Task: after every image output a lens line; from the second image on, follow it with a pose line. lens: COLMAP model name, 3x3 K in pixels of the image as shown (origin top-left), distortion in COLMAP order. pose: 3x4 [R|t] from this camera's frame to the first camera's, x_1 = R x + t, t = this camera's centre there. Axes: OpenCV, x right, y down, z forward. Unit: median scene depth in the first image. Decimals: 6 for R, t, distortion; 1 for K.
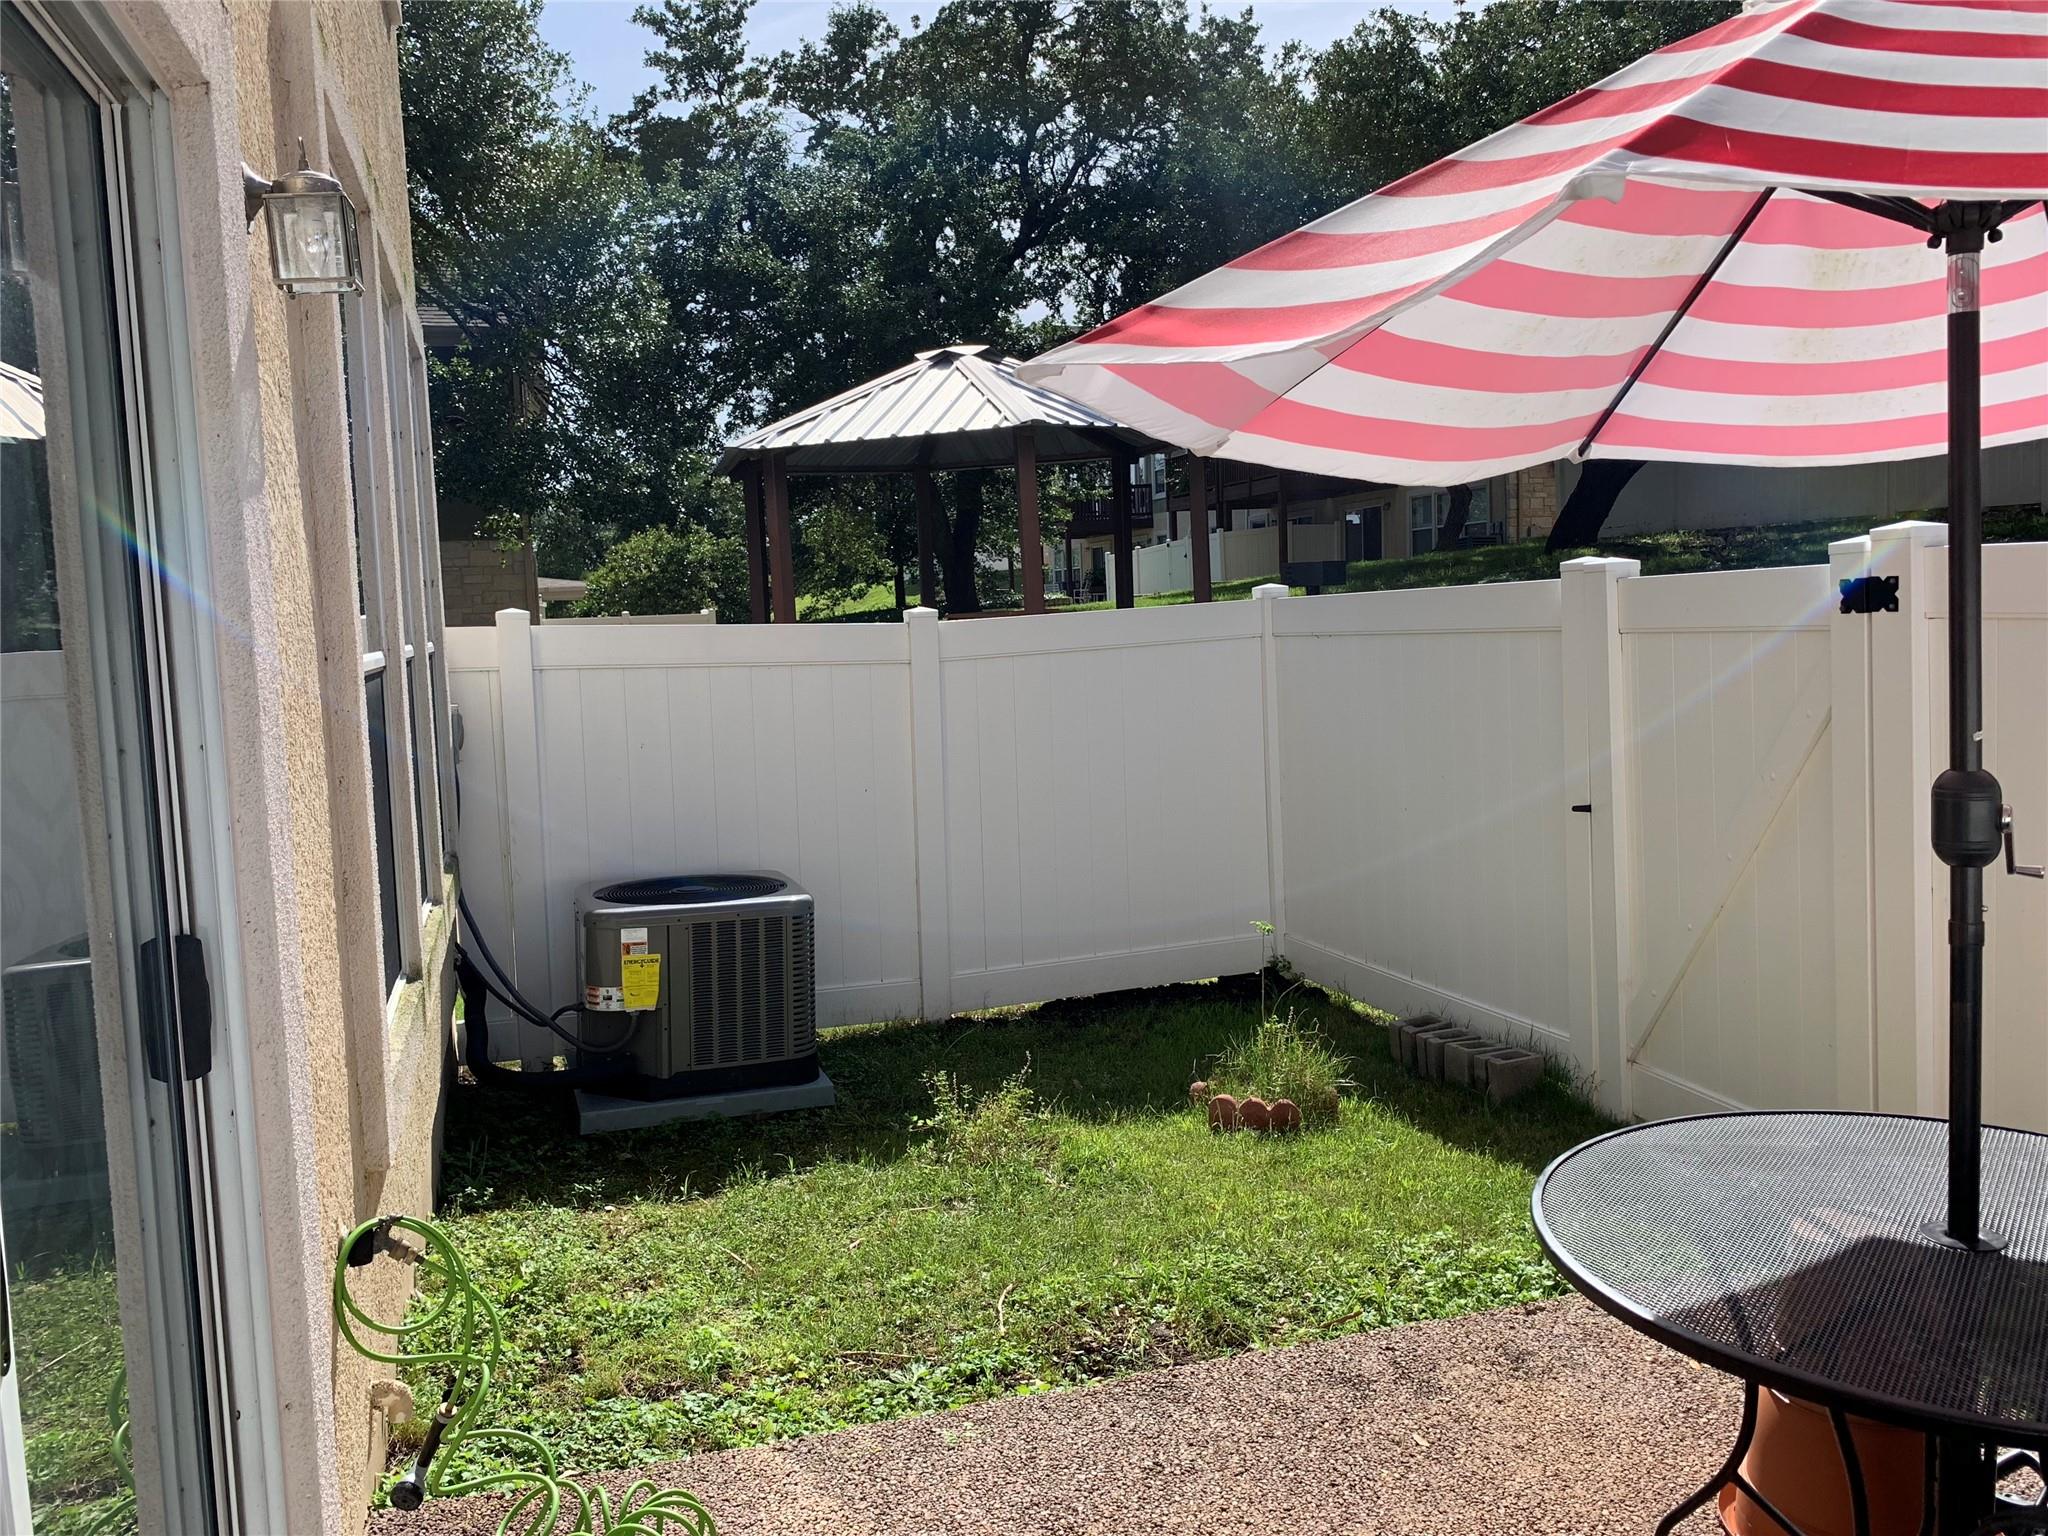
lens RADIAL K [[1601.5, 0, 1023.0], [0, 1601.5, 760.6], [0, 0, 1]] dist [0.015615, 0.008286]
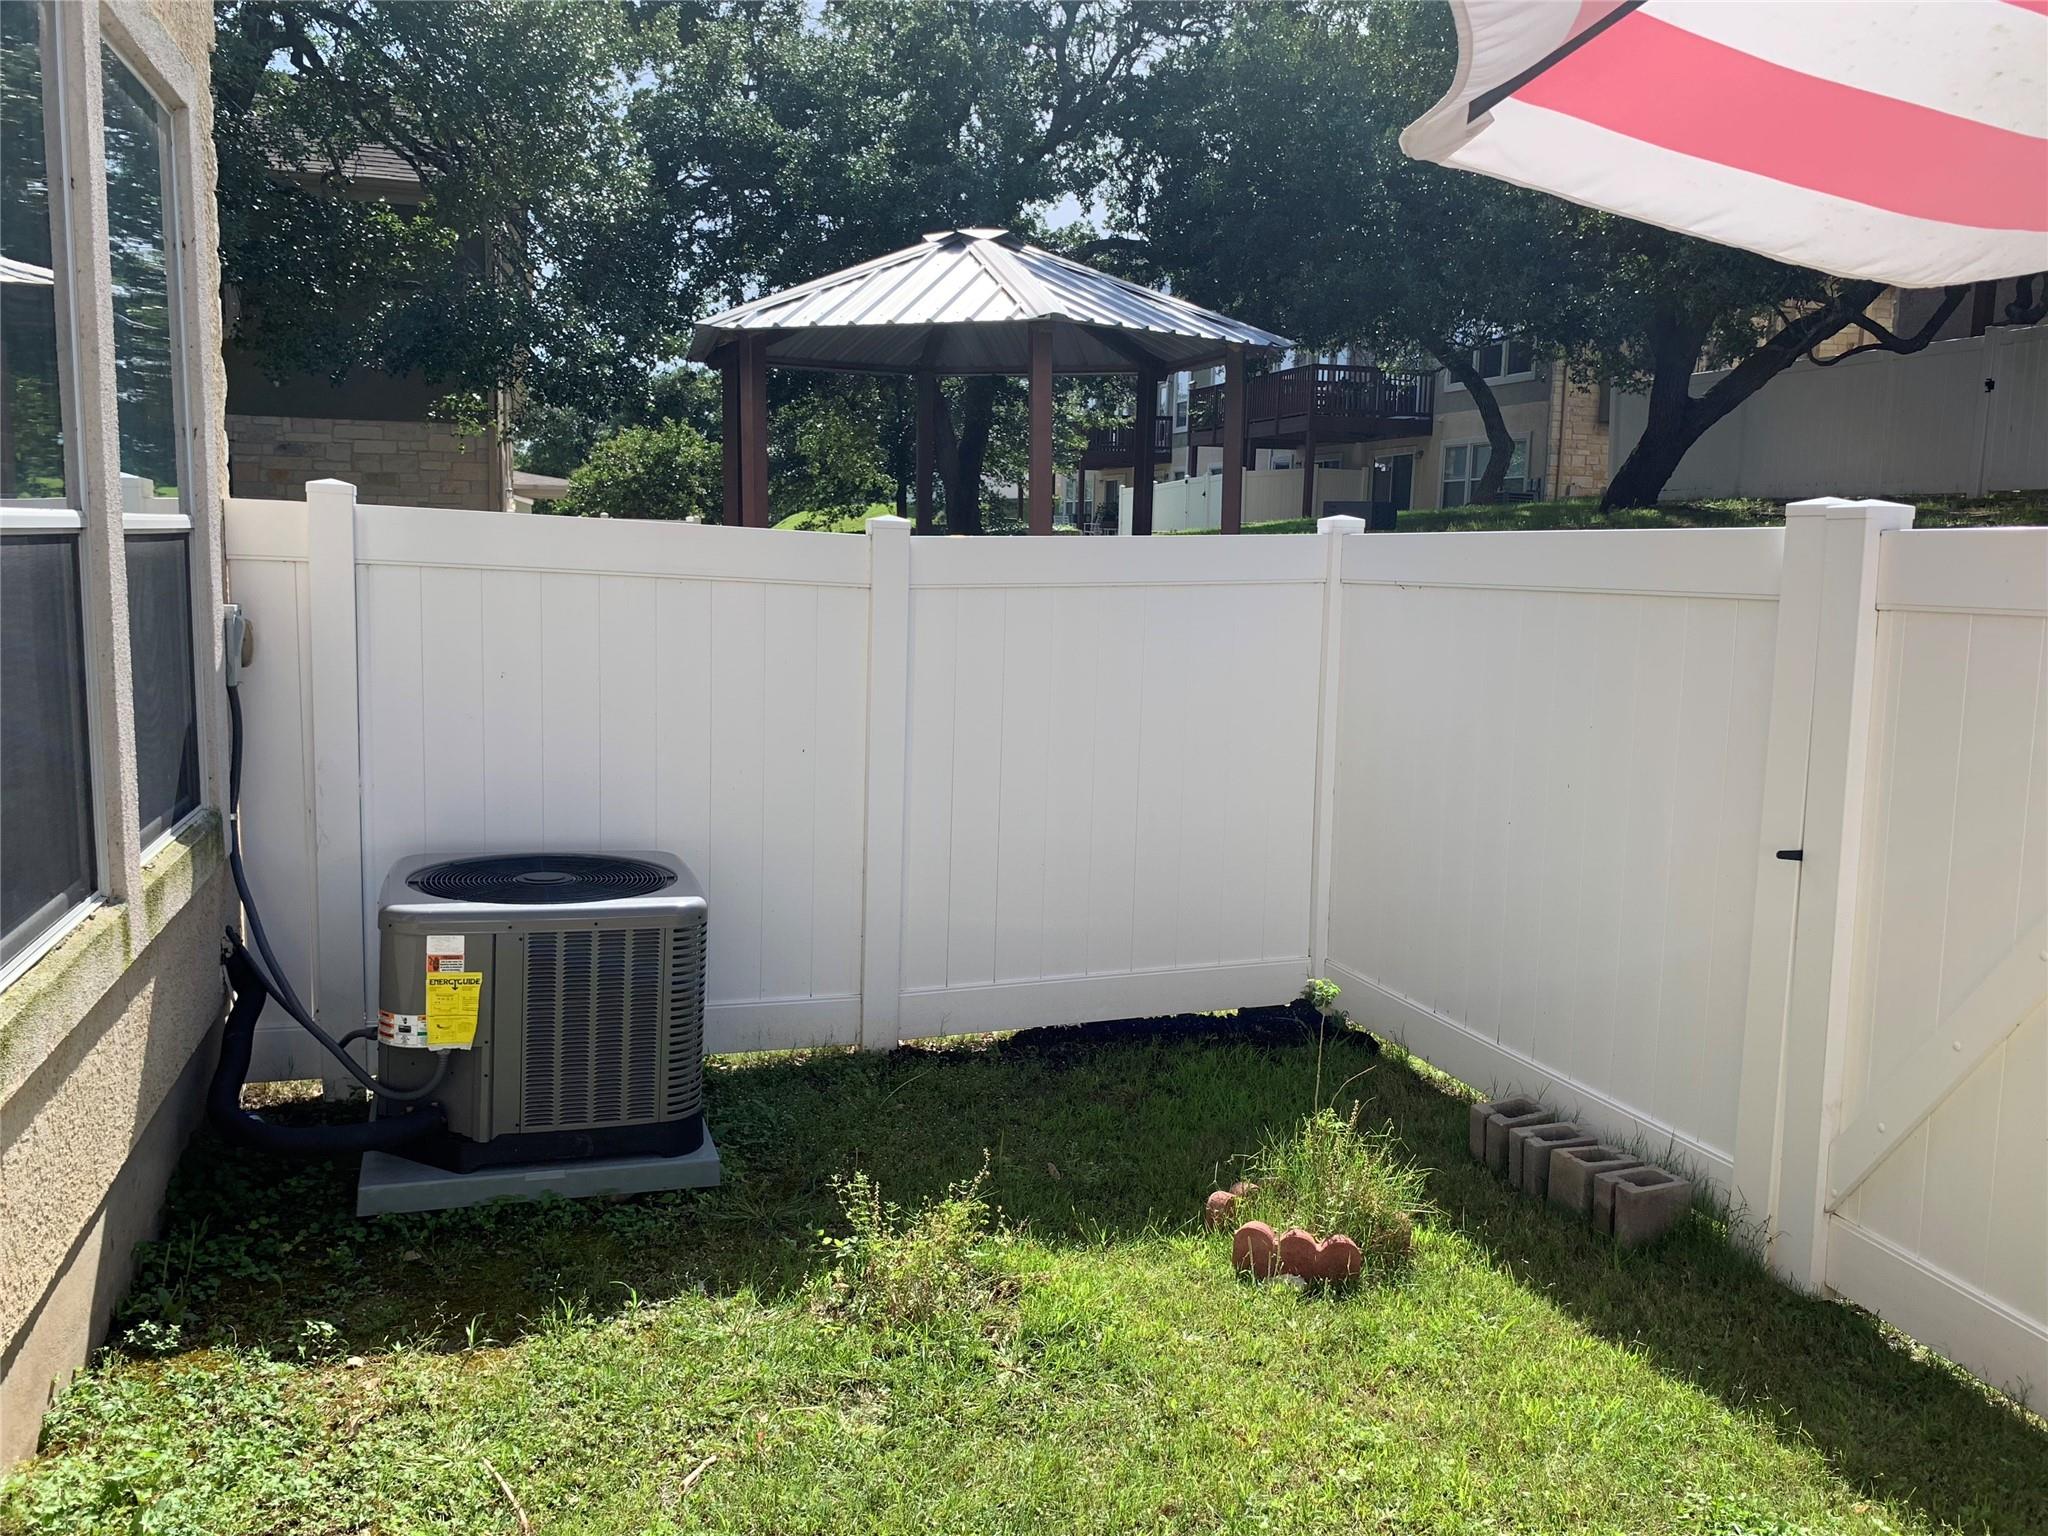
lens RADIAL K [[1601.5, 0, 1022.9], [0, 1601.5, 771.9], [0, 0, 1]] dist [0.015615, 0.008286]
pose [[0.997955, 0.063799, 0.004048, 0.004512], [-0.063921, 0.996757, 0.048884, -0.014620], [-0.000916, -0.049043, 0.998796, 0.220873]]
